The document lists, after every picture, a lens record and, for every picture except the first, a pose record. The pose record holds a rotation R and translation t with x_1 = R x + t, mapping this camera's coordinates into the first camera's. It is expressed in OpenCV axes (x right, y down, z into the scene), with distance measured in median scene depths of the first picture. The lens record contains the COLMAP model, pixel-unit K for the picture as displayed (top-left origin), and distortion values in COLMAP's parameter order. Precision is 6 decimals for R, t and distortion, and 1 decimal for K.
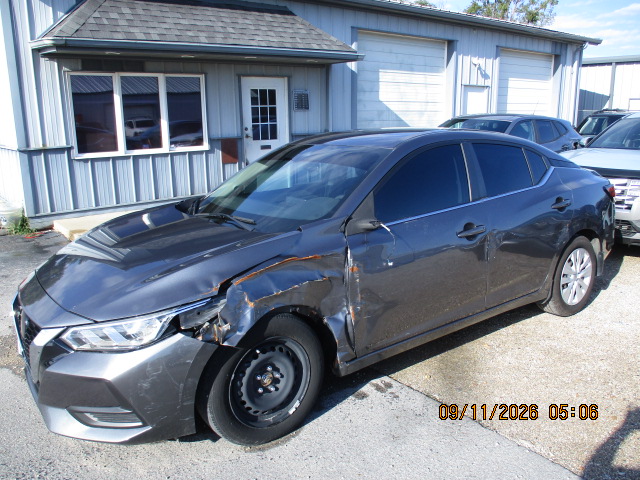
lens RADIAL K [[539.4, 0, 320.0], [0, 539.4, 240.0], [0, 0, 1]] dist [-0.018952, -0.013533]
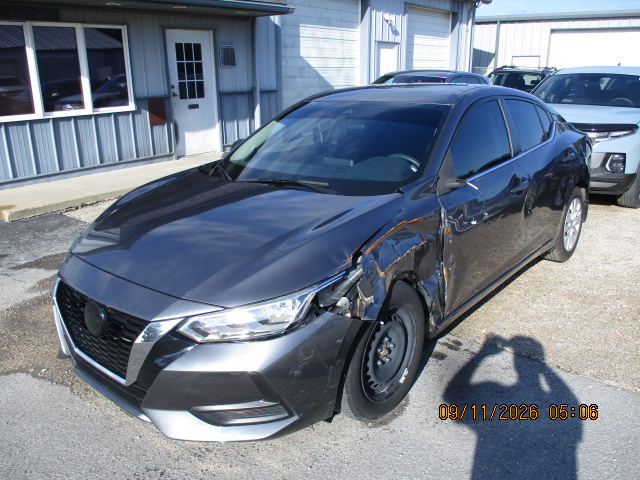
lens RADIAL K [[540.7, 0, 320.0], [0, 540.7, 240.0], [0, 0, 1]] dist [-0.033251, 0.017908]
pose [[0.973882, -0.066438, 0.217115, -0.127465], [0.050348, 0.995616, 0.078822, -0.005507], [-0.221400, -0.065832, 0.972958, 0.034306]]
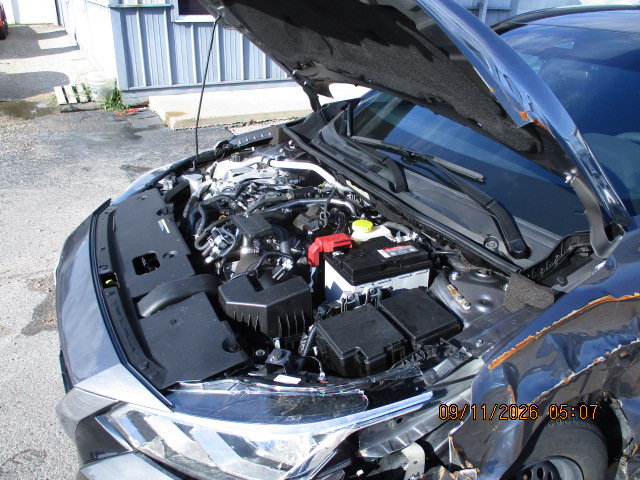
lens RADIAL K [[539.4, 0, 320.0], [0, 539.4, 240.0], [0, 0, 1]] dist [-0.018952, -0.013533]
pose [[0.980454, 0.125197, -0.151776, -0.069776], [-0.089340, 0.970600, 0.223502, -0.028912], [0.175296, -0.205574, 0.962814, 0.172159]]
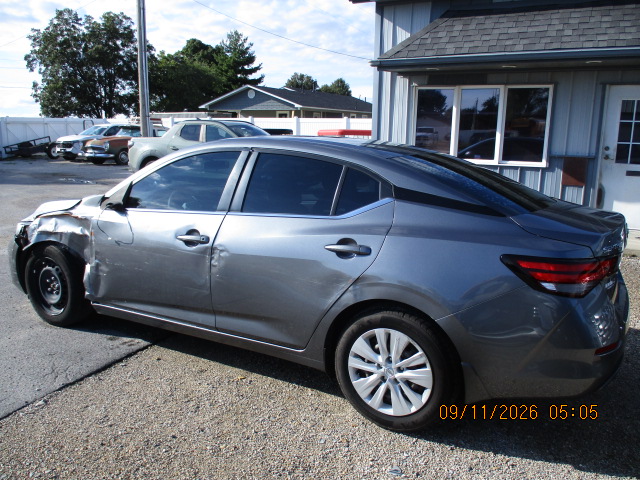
lens RADIAL K [[540.7, 0, 320.0], [0, 540.7, 240.0], [0, 0, 1]] dist [-0.033251, 0.017908]
pose [[0.401422, 0.214167, -0.890501, 0.523036], [-0.238081, 0.963253, 0.124342, -0.080785], [0.884408, 0.162098, 0.437660, 0.324917]]
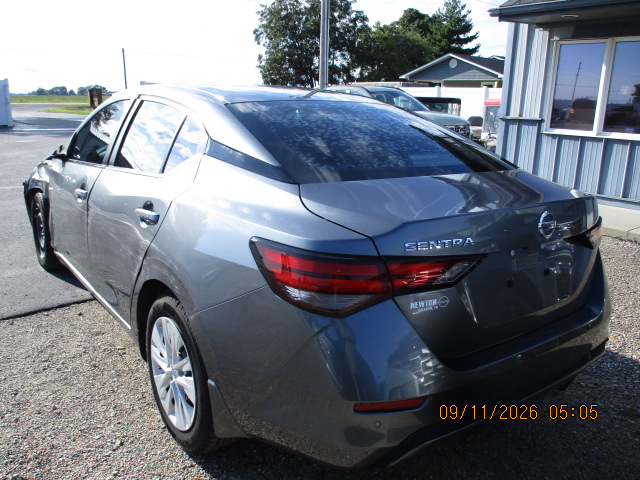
lens RADIAL K [[540.7, 0, 320.0], [0, 540.7, 240.0], [0, 0, 1]] dist [-0.033251, 0.017908]
pose [[0.024097, 0.280557, -0.959535, 0.493229], [-0.260856, 0.928327, 0.264882, -0.117778], [0.965077, 0.243917, 0.095555, 0.540945]]
